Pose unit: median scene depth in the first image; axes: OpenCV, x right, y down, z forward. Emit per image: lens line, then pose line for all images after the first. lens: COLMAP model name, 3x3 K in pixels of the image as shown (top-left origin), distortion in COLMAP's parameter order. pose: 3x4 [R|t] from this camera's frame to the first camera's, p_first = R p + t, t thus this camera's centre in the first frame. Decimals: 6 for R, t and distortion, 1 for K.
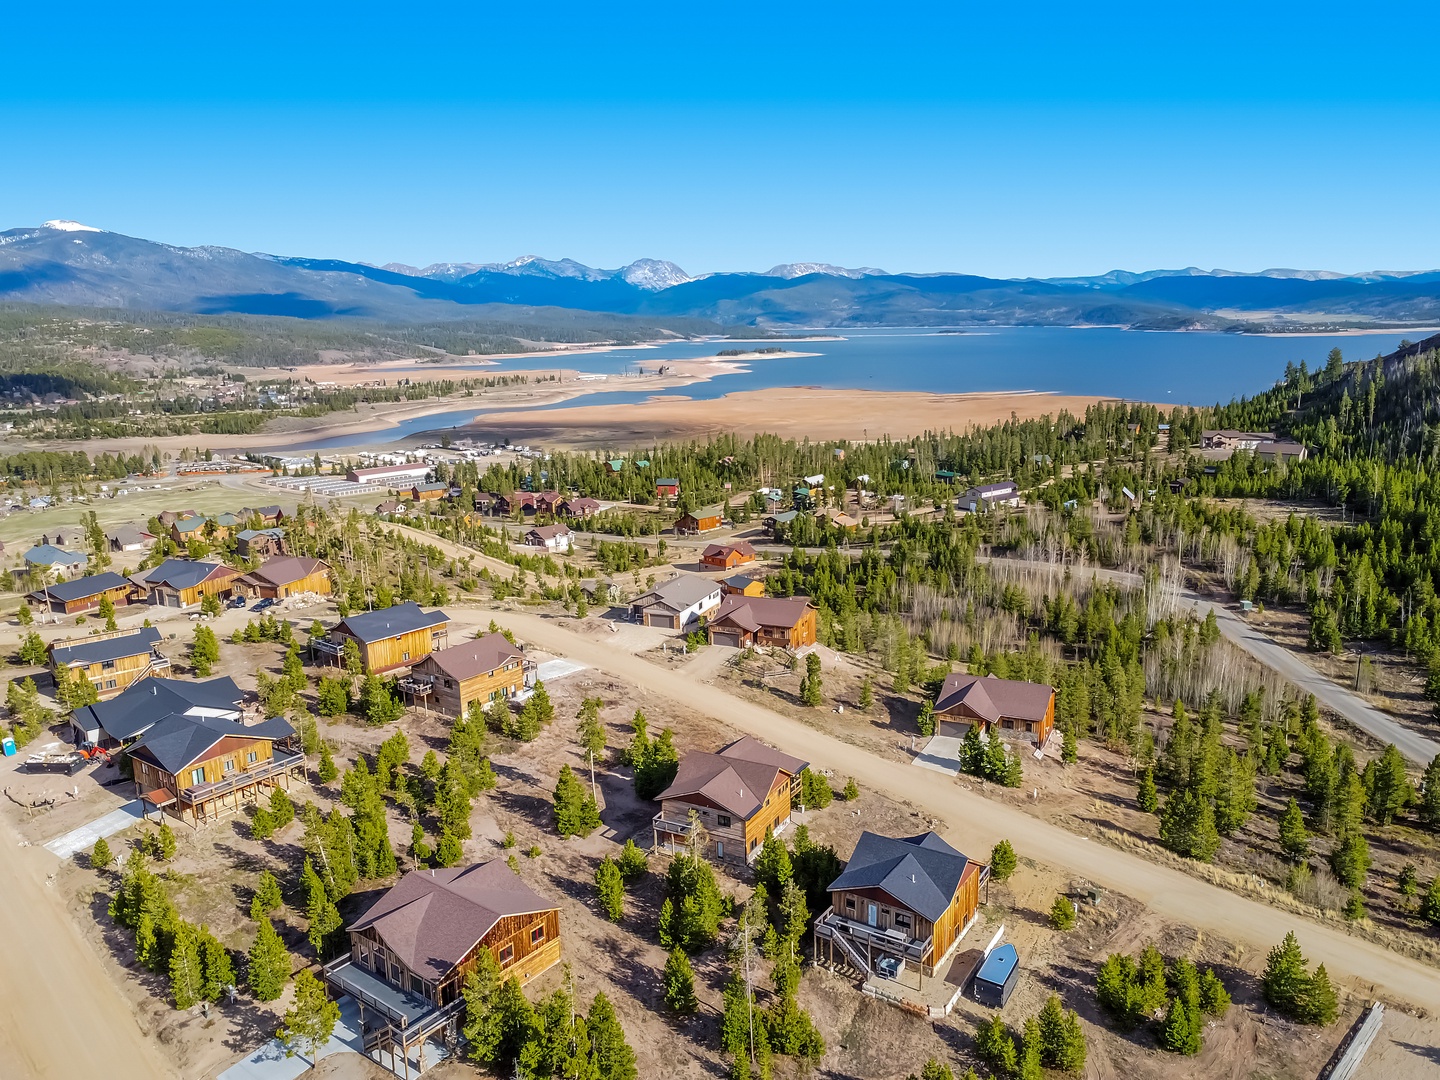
lens RADIAL K [[1071.7, 0, 713.7], [0, 1071.7, 541.4], [0, 0, 1]] dist [-0.003144, 0.009434]
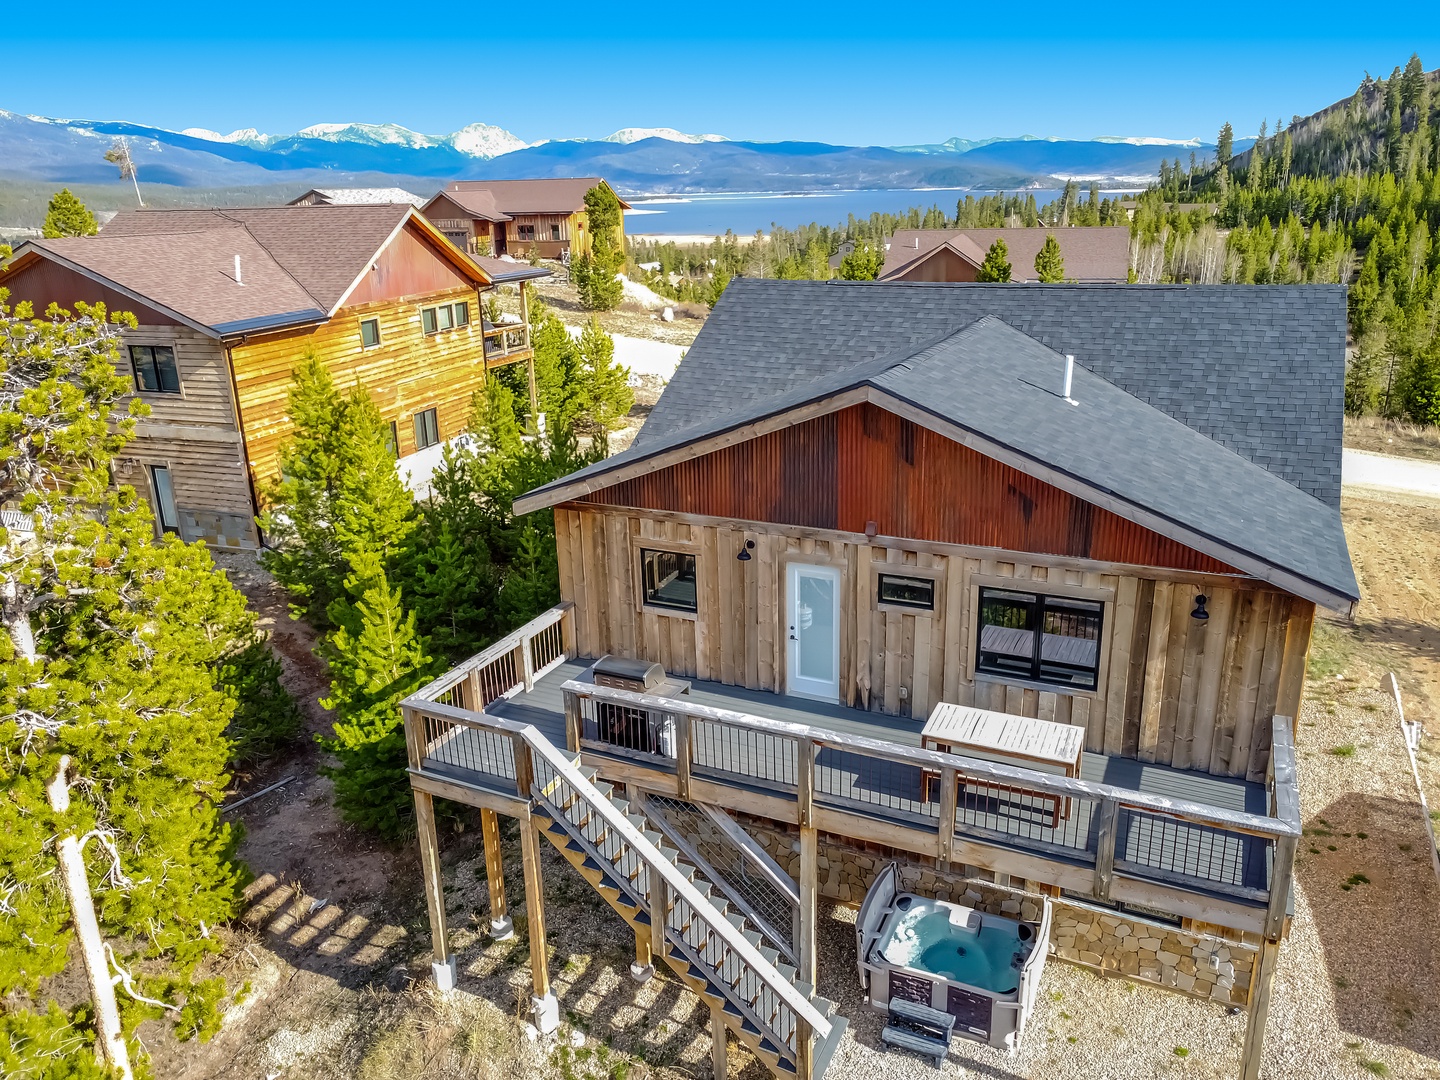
lens RADIAL K [[1071.7, 0, 717.8], [0, 1071.7, 542.4], [0, 0, 1]] dist [-0.003144, 0.009434]
pose [[0.989349, -0.049169, 0.137010, 0.022291], [0.033604, 0.992948, 0.113688, 0.061761], [-0.141634, -0.107873, 0.984024, 0.165707]]
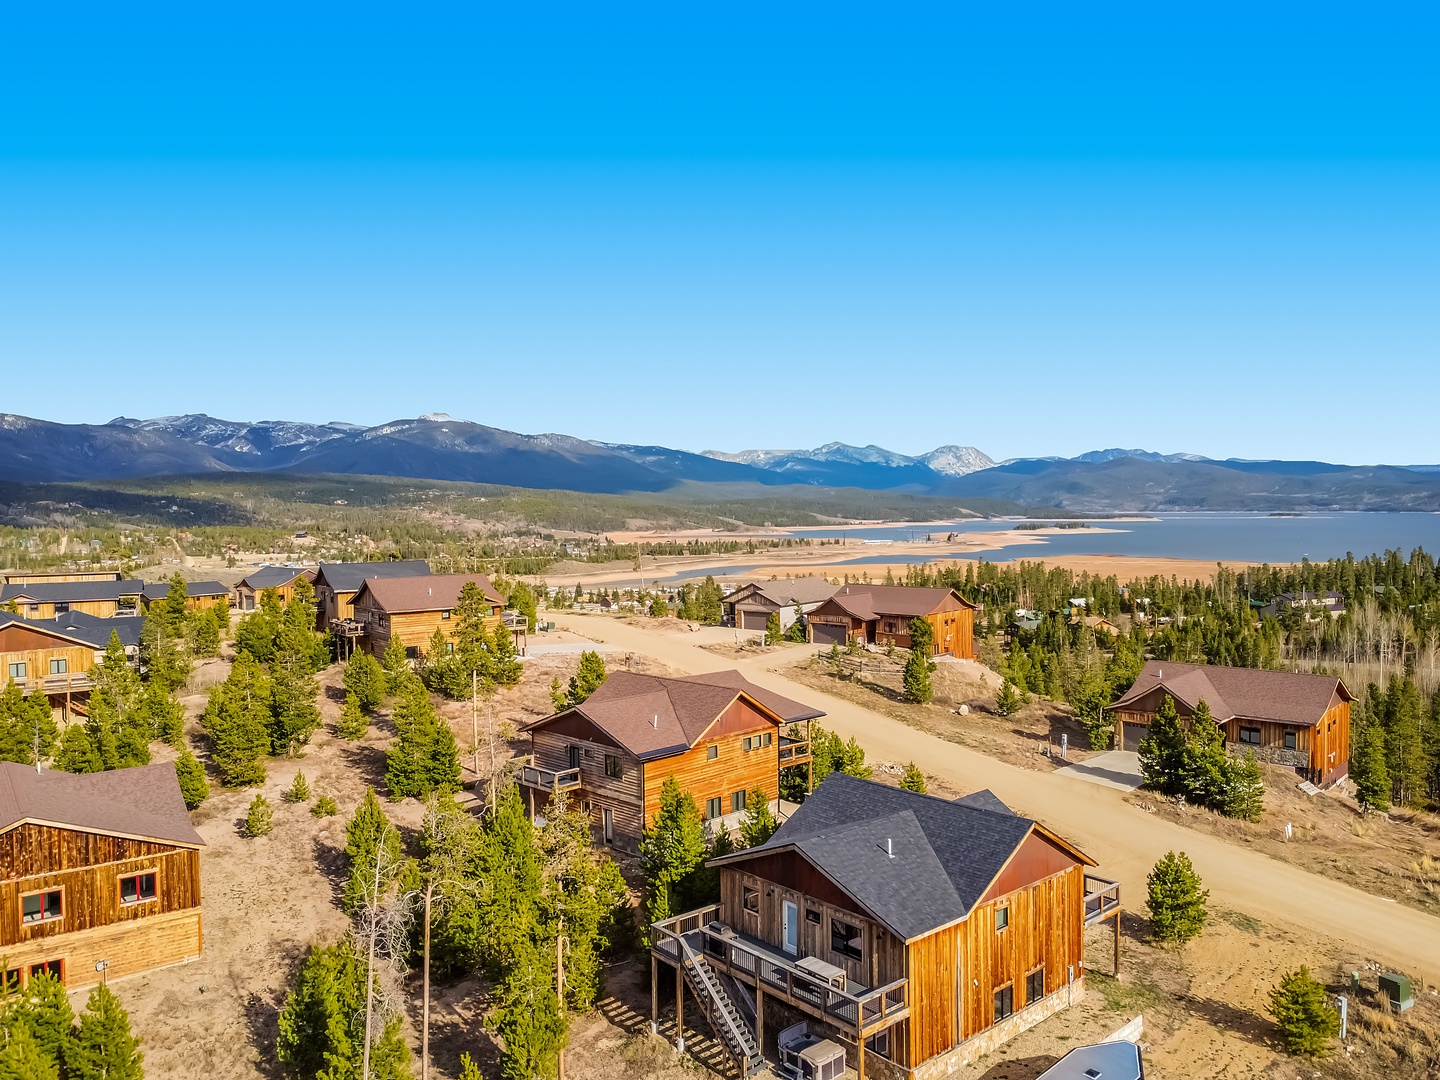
lens RADIAL K [[1071.7, 0, 718.4], [0, 1071.7, 537.4], [0, 0, 1]] dist [-0.003144, 0.009434]
pose [[0.962628, 0.020434, -0.270056, 0.045146], [-0.066865, 0.984213, -0.163870, 0.051931], [0.262444, 0.175803, 0.948797, 0.108650]]
